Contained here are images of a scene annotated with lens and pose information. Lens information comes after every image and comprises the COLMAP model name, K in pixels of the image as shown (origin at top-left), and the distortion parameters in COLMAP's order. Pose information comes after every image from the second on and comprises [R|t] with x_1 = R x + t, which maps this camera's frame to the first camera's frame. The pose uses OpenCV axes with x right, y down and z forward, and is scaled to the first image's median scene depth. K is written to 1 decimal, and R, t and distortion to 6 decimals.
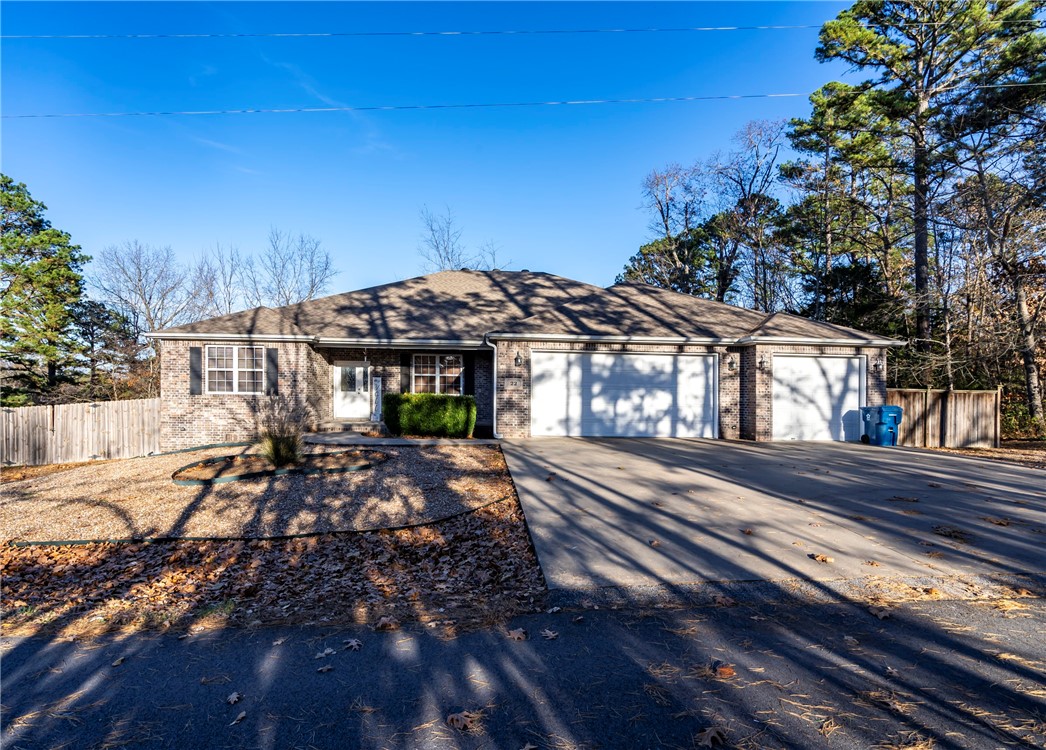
lens RADIAL K [[505.0, 0, 523.0], [0, 505.0, 399.7], [0, 0, 1]] dist [0.000661, 0.000140]
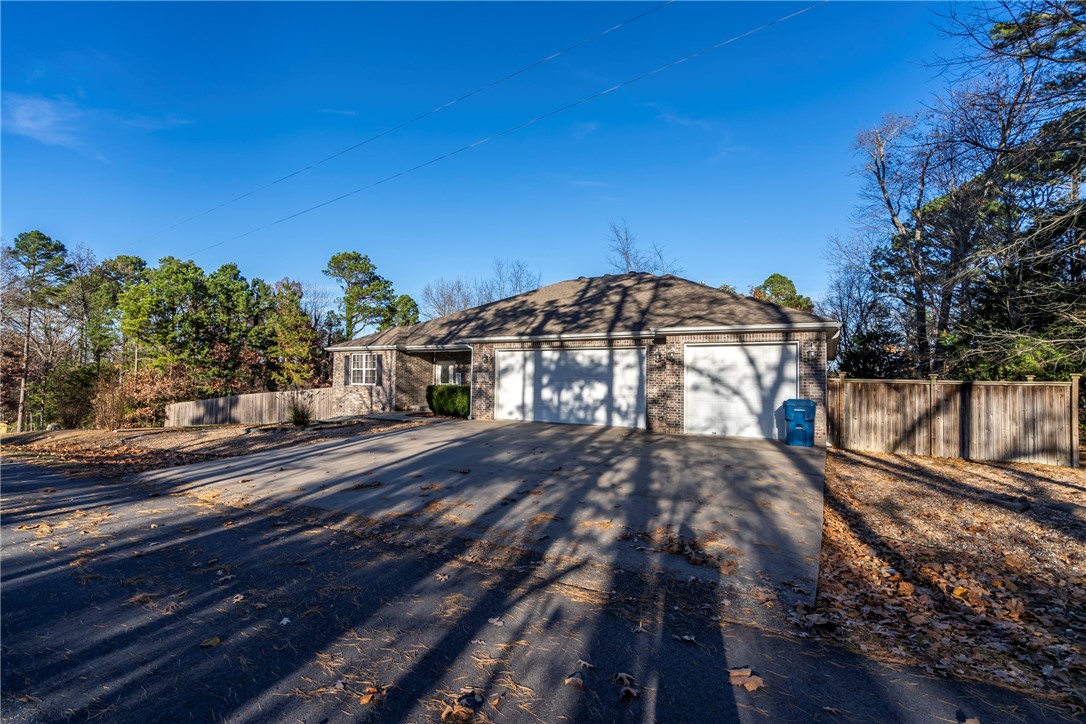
lens RADIAL K [[497.1, 0, 539.0], [0, 497.1, 363.9], [0, 0, 1]] dist [-0.000443, -0.000002]
pose [[0.824038, -0.022204, -0.566100, 0.774405], [-0.013415, 0.998187, -0.058680, 0.008152], [0.566376, 0.055949, 0.822246, 0.047967]]
